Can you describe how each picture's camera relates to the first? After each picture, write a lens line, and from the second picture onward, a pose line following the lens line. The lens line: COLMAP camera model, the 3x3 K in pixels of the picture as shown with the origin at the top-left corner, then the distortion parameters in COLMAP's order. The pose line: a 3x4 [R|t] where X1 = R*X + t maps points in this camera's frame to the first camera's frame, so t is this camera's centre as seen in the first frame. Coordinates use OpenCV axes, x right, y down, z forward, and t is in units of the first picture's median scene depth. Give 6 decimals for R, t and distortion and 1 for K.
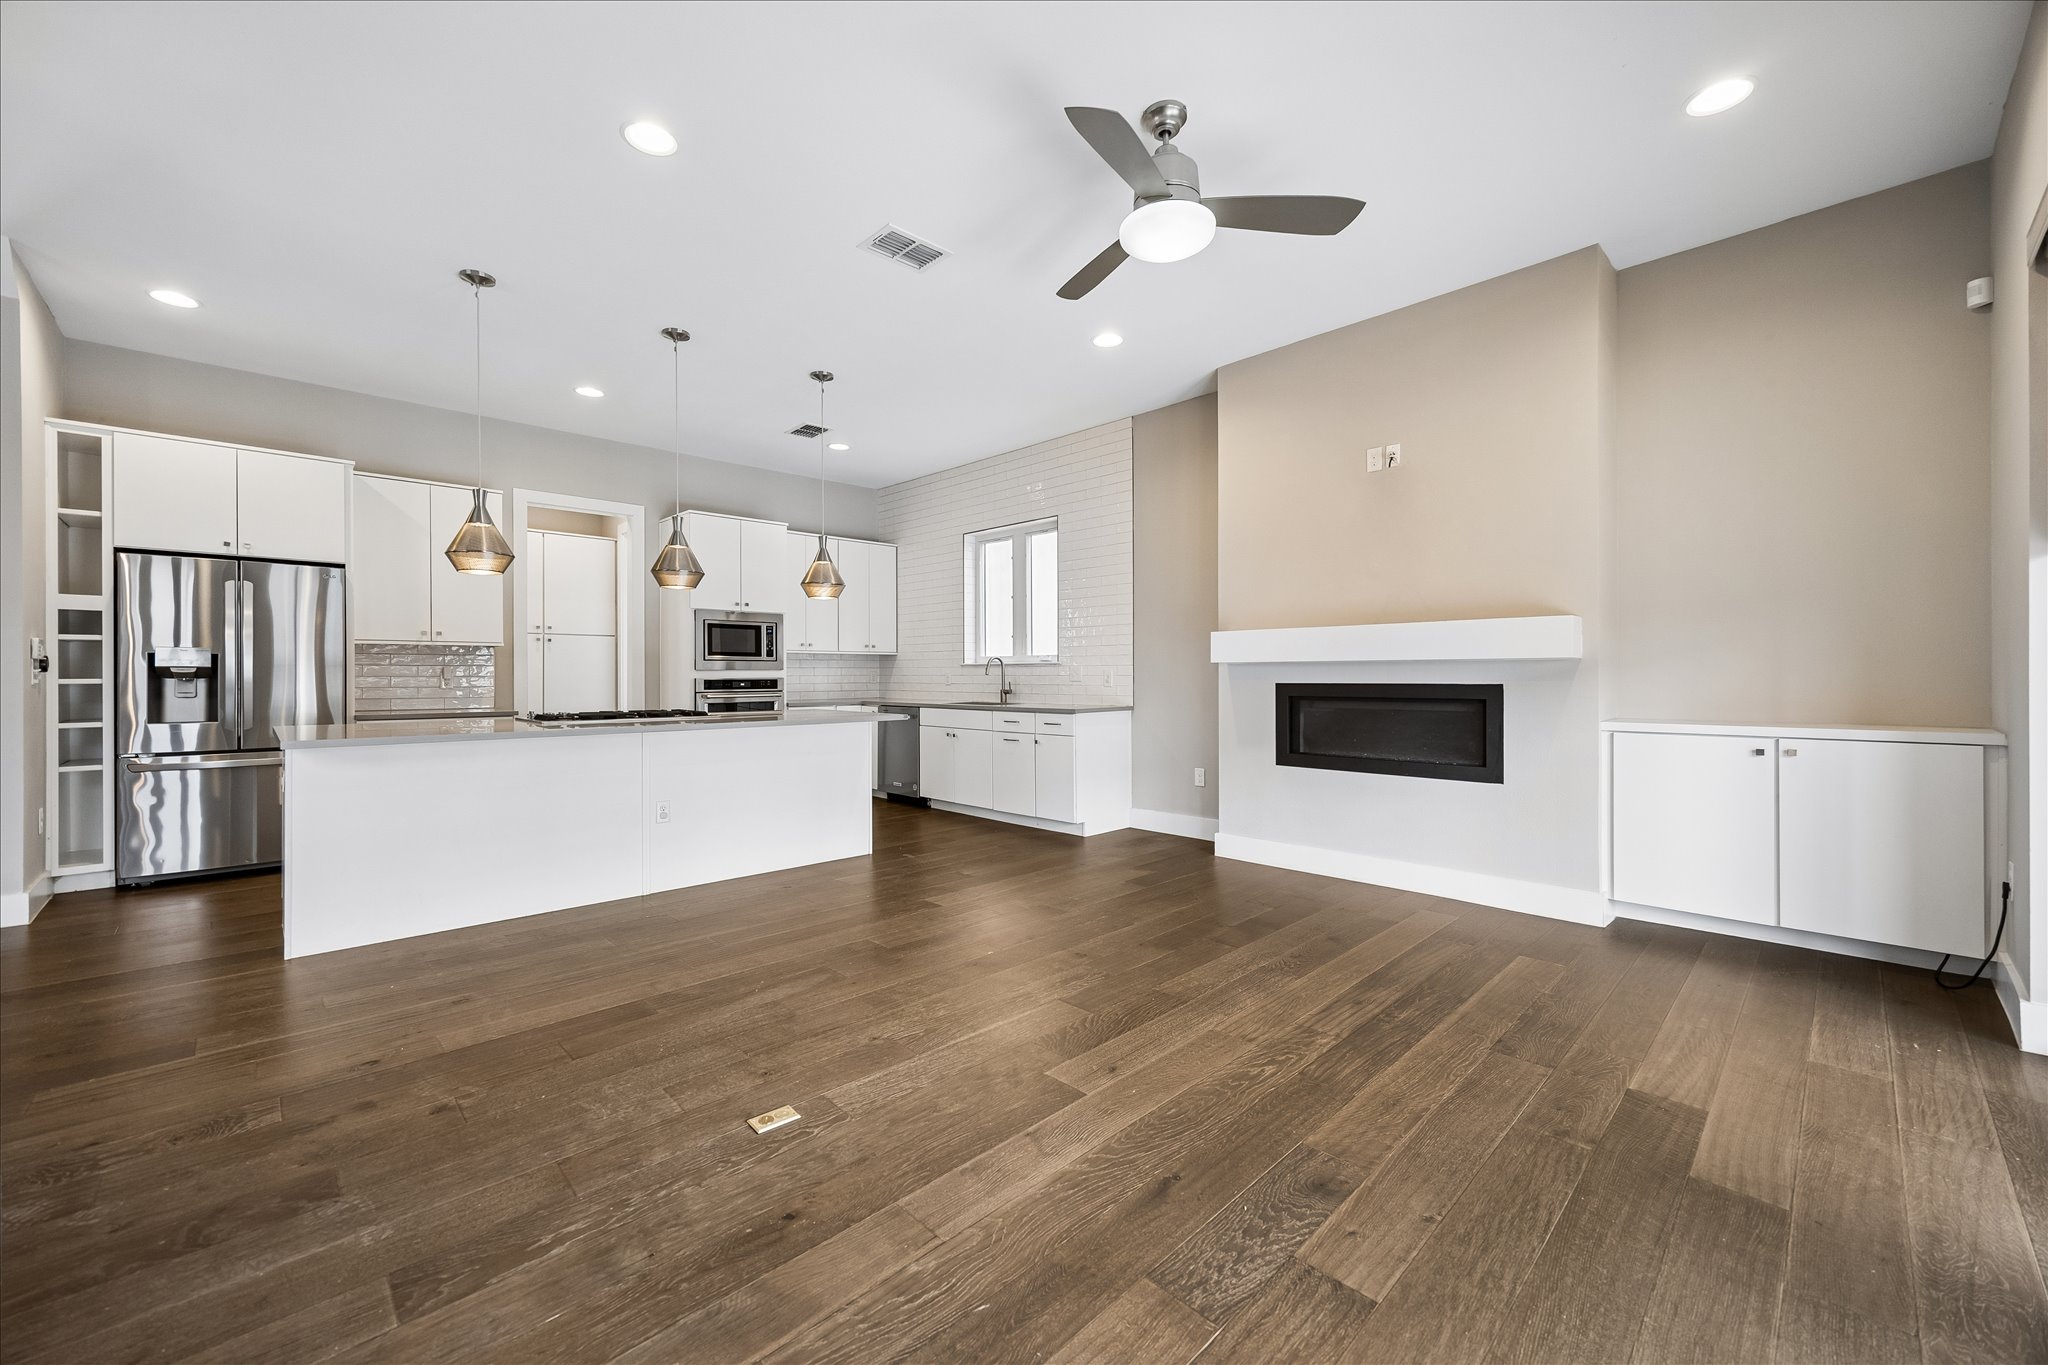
lens RADIAL K [[794.1, 0, 1018.2], [0, 794.1, 684.9], [0, 0, 1]] dist [0.006762, -0.000300]
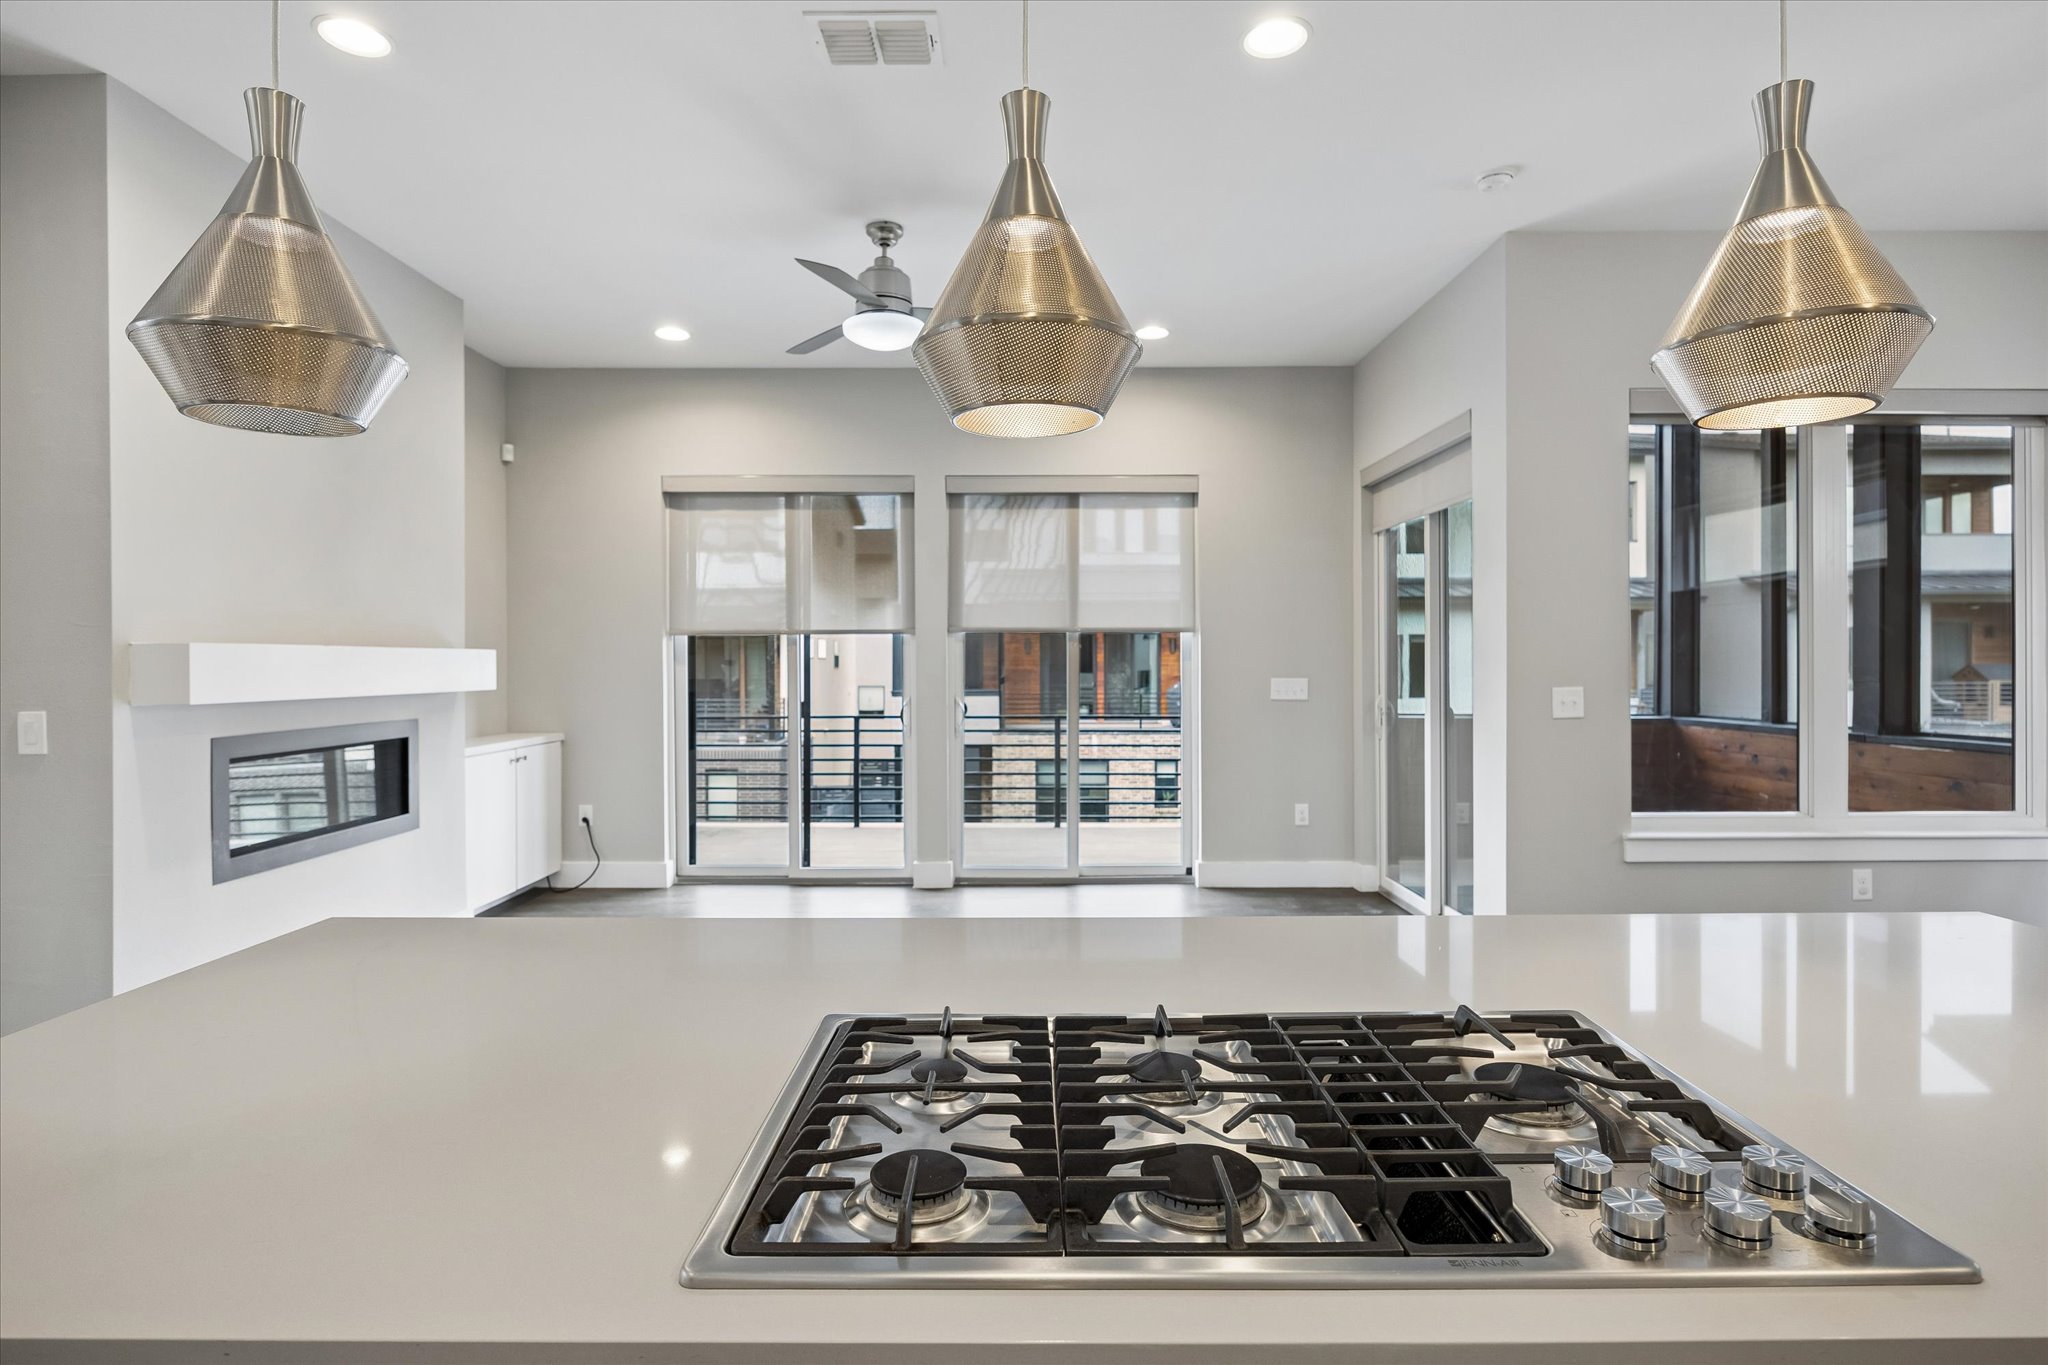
lens RADIAL K [[1052.7, 0, 1019.3], [0, 1052.7, 672.3], [0, 0, 1]] dist [-0.004468, -0.001342]
pose [[-0.717321, 0.000251, 0.696743, -0.771709], [0.014755, 0.999781, 0.014831, -0.066121], [-0.696587, 0.020919, -0.717167, 1.481066]]
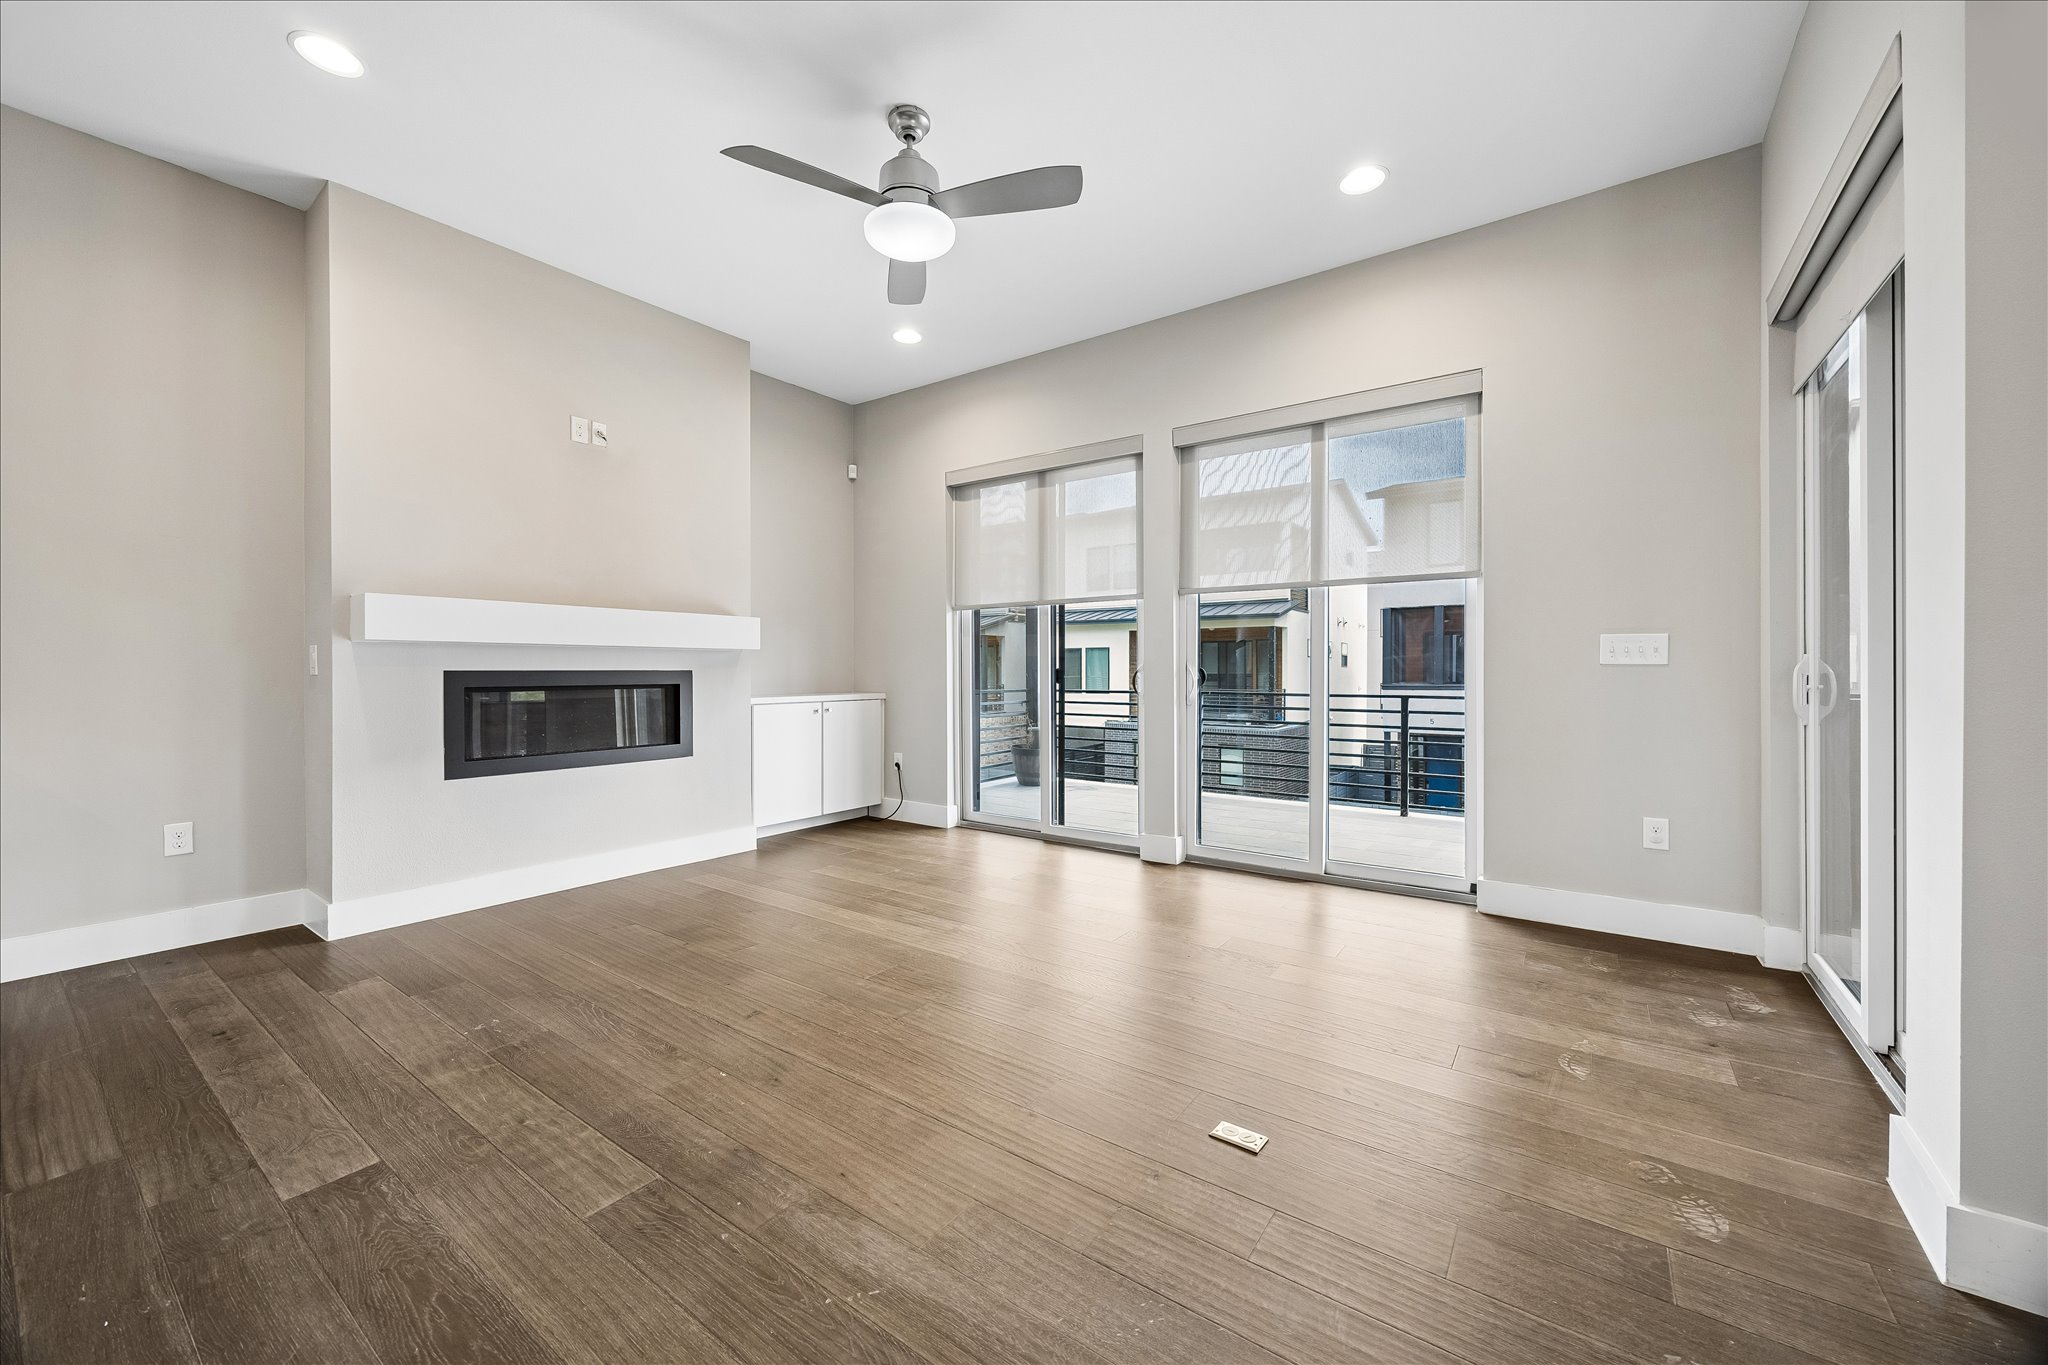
lens RADIAL K [[781.8, 0, 1014.0], [0, 781.8, 673.7], [0, 0, 1]] dist [0.000121, 0.000019]
pose [[-0.170582, -0.000906, 0.985343, -0.639924], [0.014387, 0.999891, 0.003410, 0.007452], [-0.985238, 0.014757, -0.170551, 0.784155]]
